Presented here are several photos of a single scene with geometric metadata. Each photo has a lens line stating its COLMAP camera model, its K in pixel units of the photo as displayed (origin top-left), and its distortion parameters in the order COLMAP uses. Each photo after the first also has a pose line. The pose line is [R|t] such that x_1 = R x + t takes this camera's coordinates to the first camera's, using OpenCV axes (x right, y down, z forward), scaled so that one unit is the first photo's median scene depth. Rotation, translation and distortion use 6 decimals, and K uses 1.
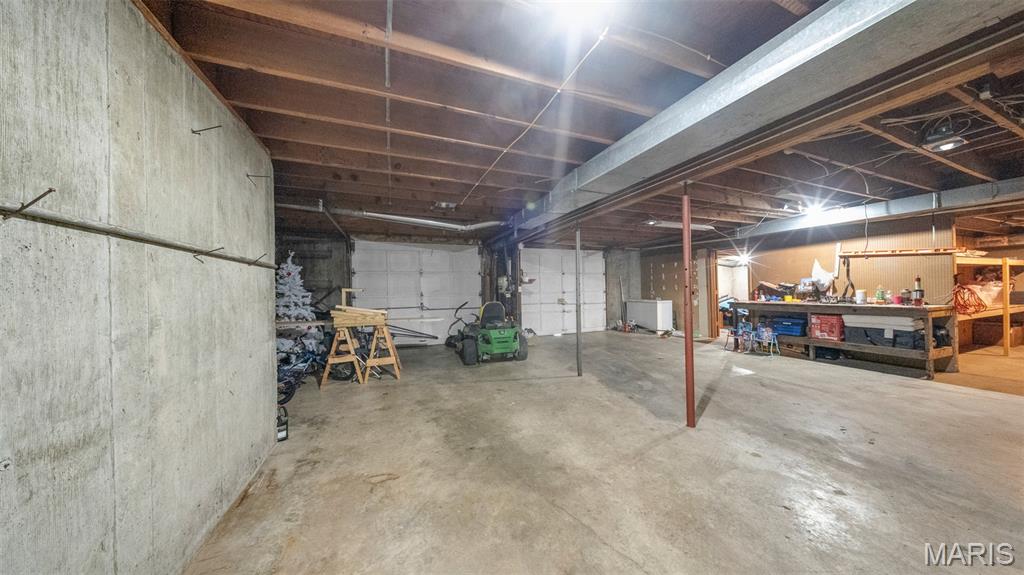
lens RADIAL K [[304.6, 0, 514.1], [0, 304.6, 288.8], [0, 0, 1]] dist [-0.000606, -0.000124]
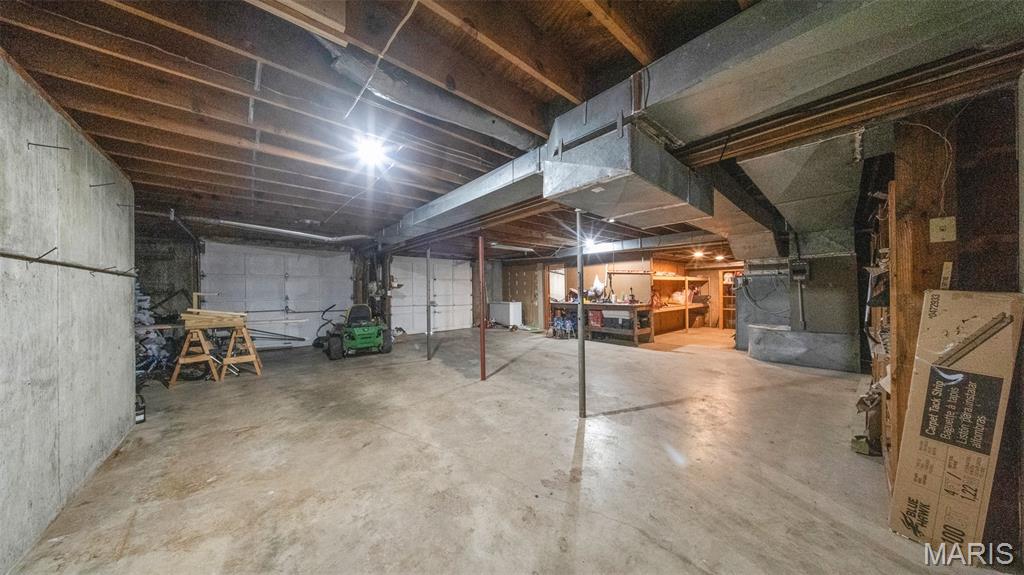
lens RADIAL K [[304.6, 0, 514.1], [0, 304.6, 288.8], [0, 0, 1]] dist [-0.000606, -0.000124]
pose [[0.943684, 0.007614, 0.330760, 0.117184], [-0.004781, 0.999945, -0.009377, -0.008943], [-0.330813, 0.007267, 0.943668, -0.326707]]
